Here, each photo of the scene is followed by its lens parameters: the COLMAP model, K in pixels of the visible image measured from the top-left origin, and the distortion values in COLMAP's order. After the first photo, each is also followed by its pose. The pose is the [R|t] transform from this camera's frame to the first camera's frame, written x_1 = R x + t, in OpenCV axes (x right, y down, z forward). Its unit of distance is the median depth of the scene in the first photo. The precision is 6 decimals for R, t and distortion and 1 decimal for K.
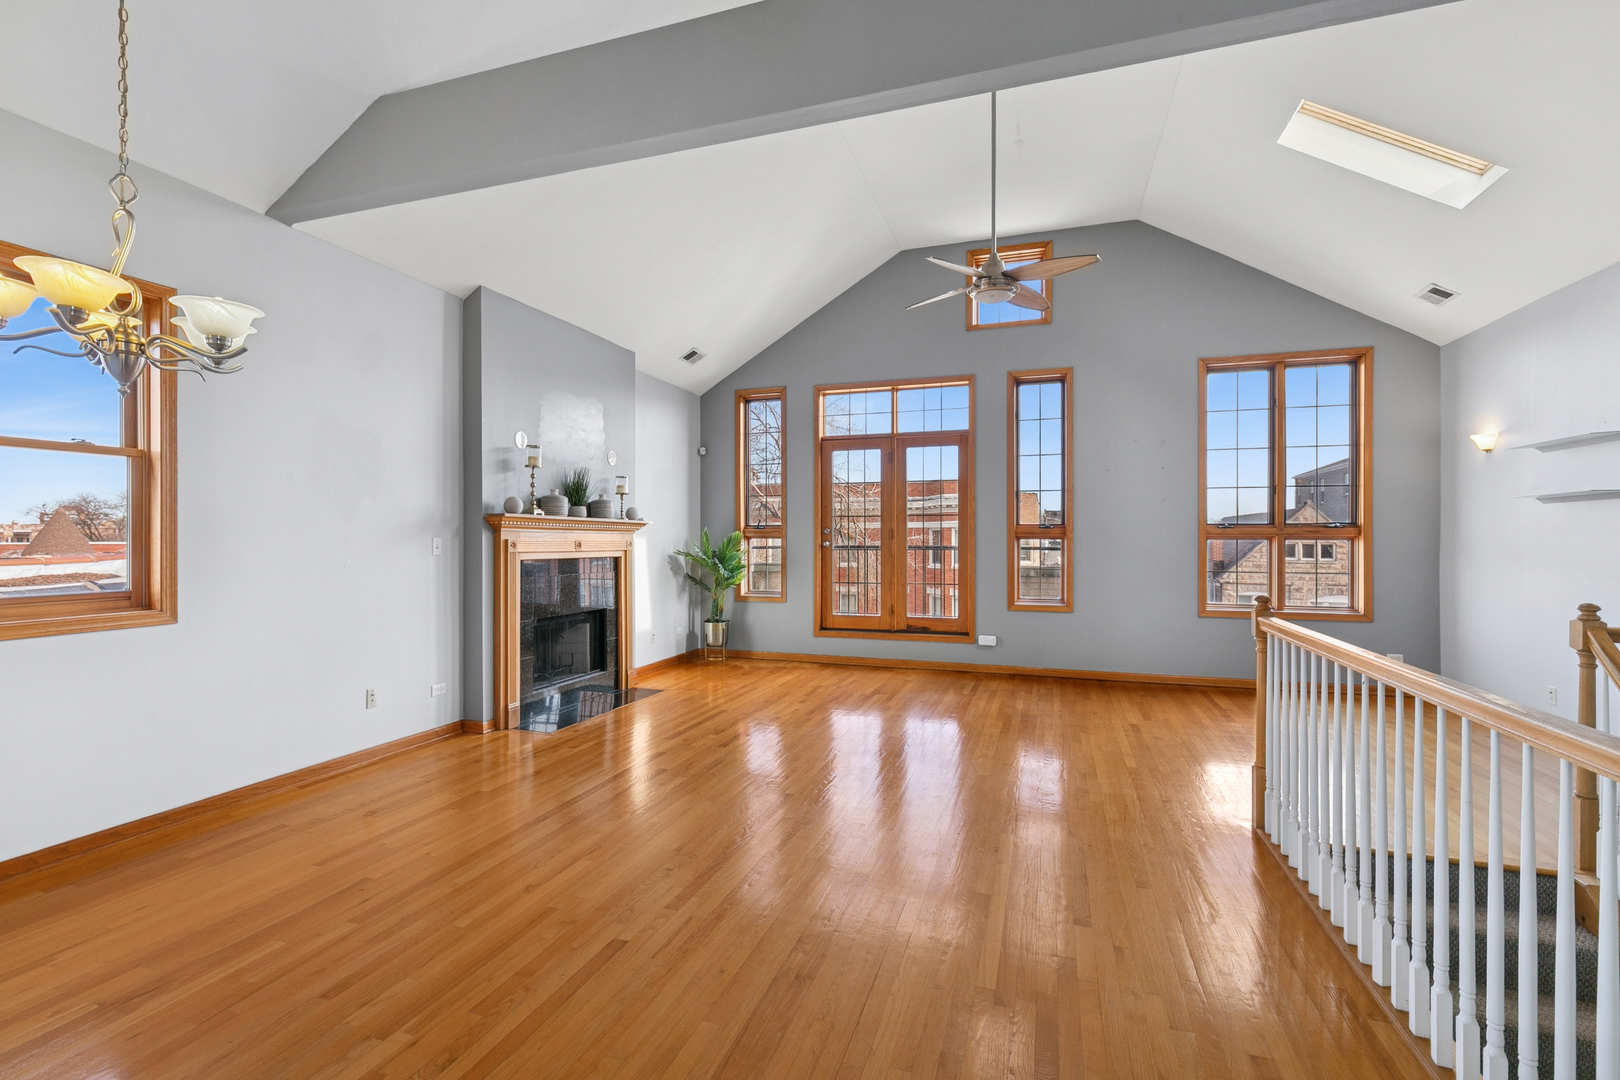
lens RADIAL K [[723.4, 0, 823.3], [0, 723.4, 534.1], [0, 0, 1]] dist [0.008987, -0.003071]
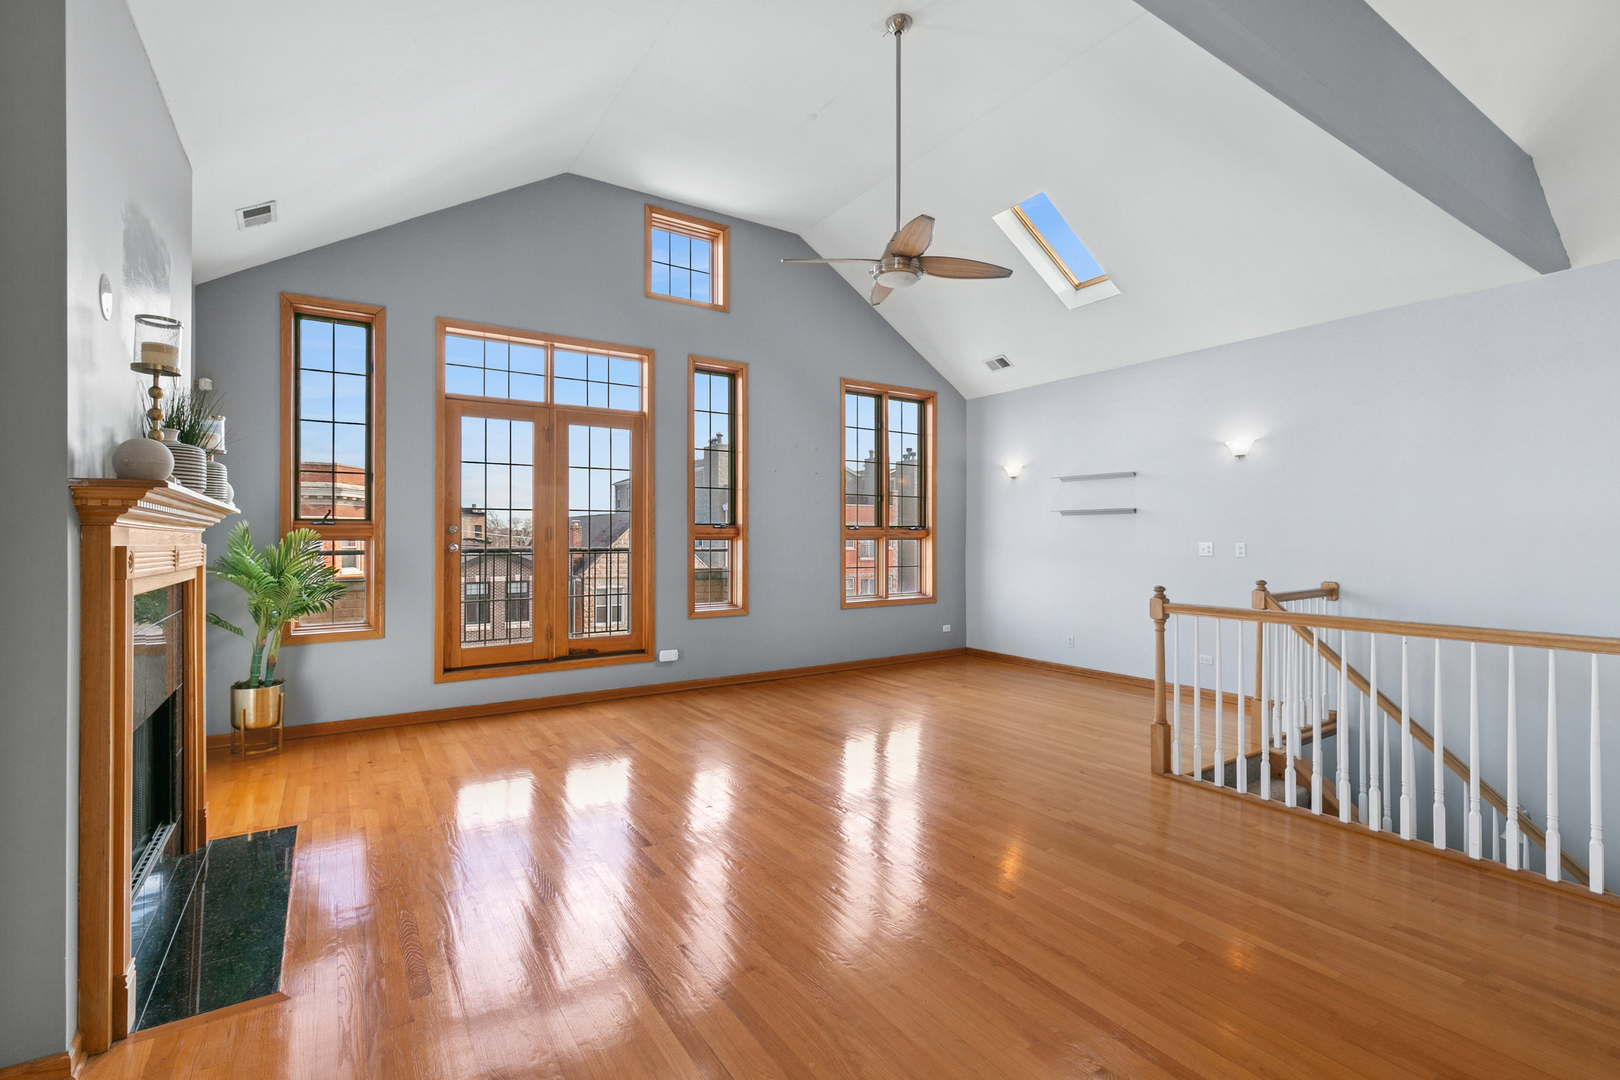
lens RADIAL K [[723.4, 0, 815.3], [0, 723.4, 525.8], [0, 0, 1]] dist [0.008987, -0.003071]
pose [[0.625731, 0.012056, 0.779946, -0.378334], [-0.004077, 0.999917, -0.012185, -0.000285], [-0.780029, 0.004445, 0.625728, 0.341481]]
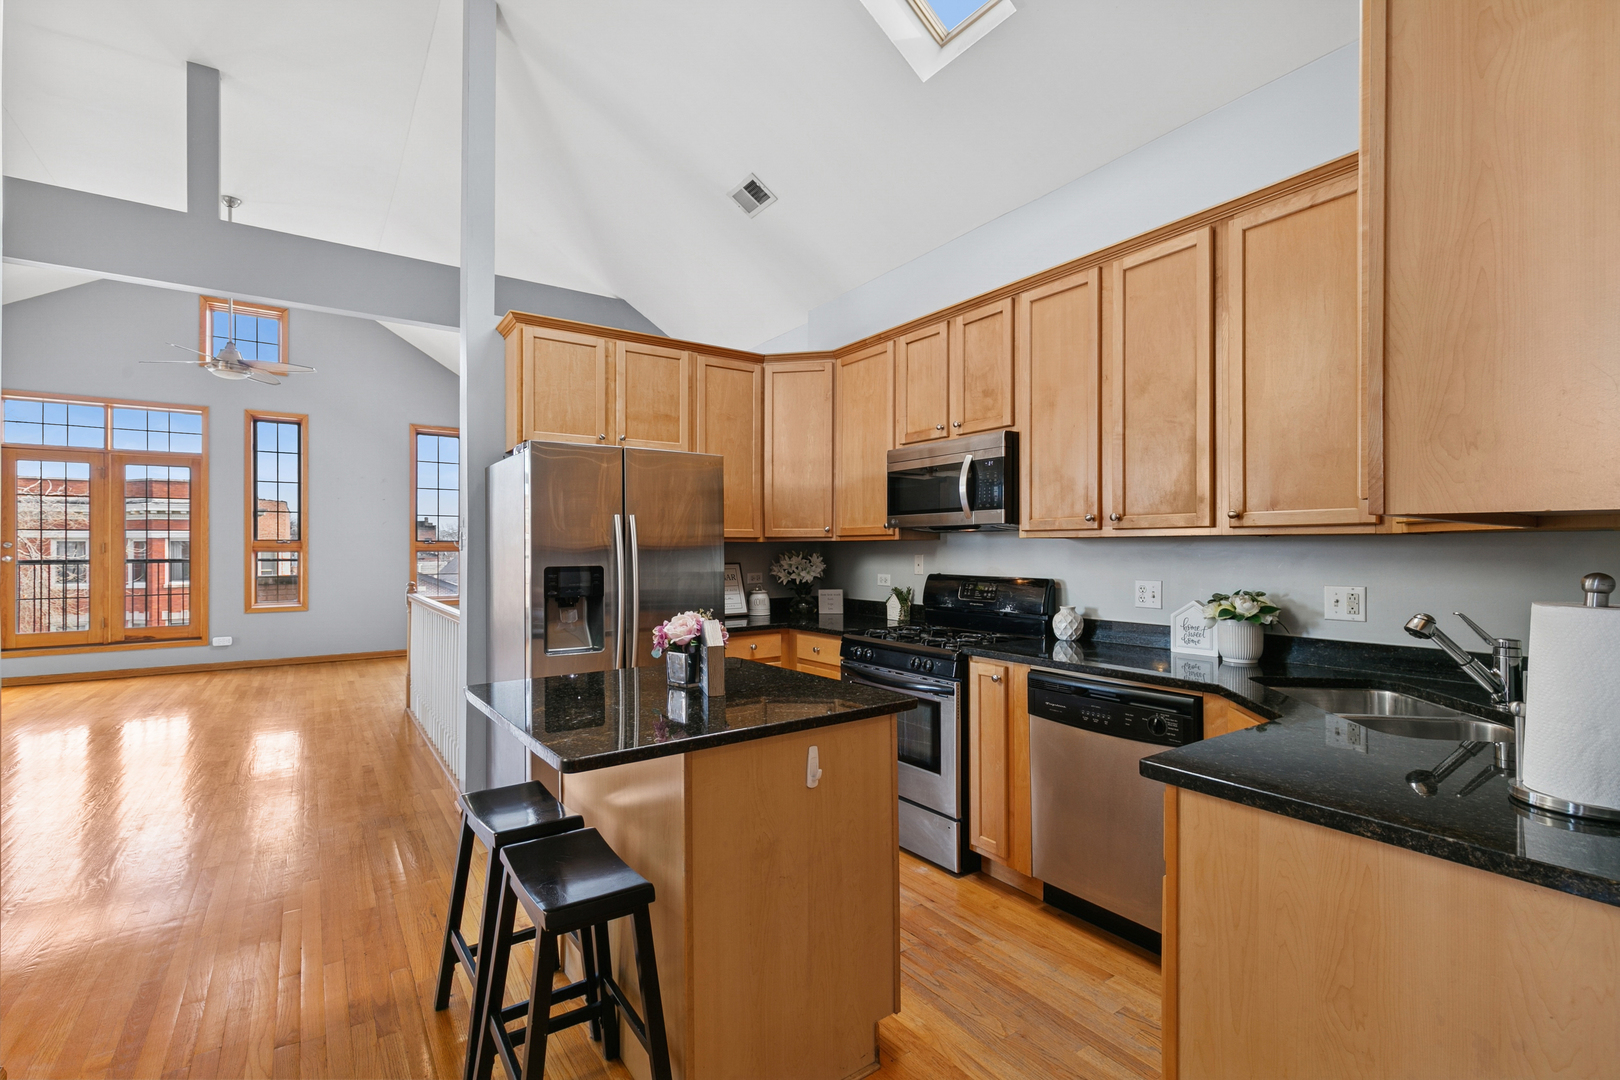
lens RADIAL K [[723.4, 0, 815.6], [0, 723.4, 546.0], [0, 0, 1]] dist [0.008987, -0.003071]
pose [[0.609066, 0.001053, 0.793119, -0.123988], [-0.002818, 0.999996, 0.000836, -0.007654], [-0.793115, -0.002744, 0.609066, -0.481531]]
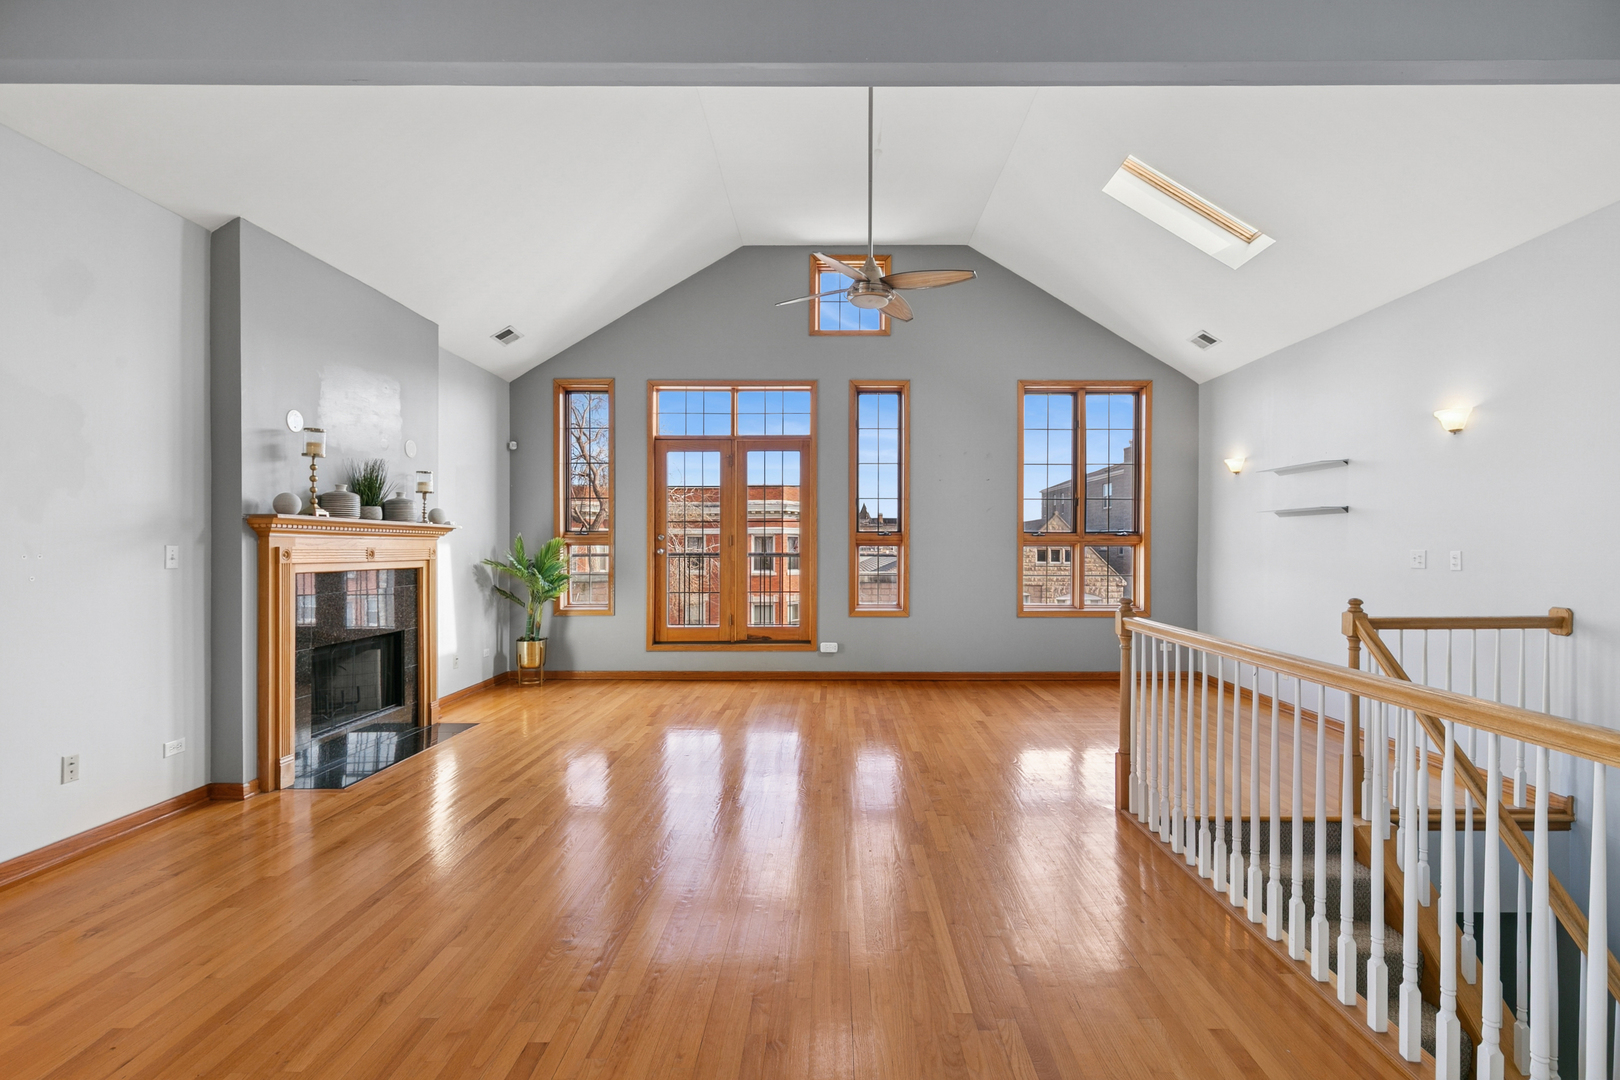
lens RADIAL K [[723.4, 0, 840.2], [0, 723.4, 545.8], [0, 0, 1]] dist [0.008987, -0.003071]
pose [[0.949193, -0.000952, 0.314694, -0.081027], [-0.001284, 0.999975, 0.006897, -0.000535], [-0.314693, -0.006951, 0.949168, 0.049163]]
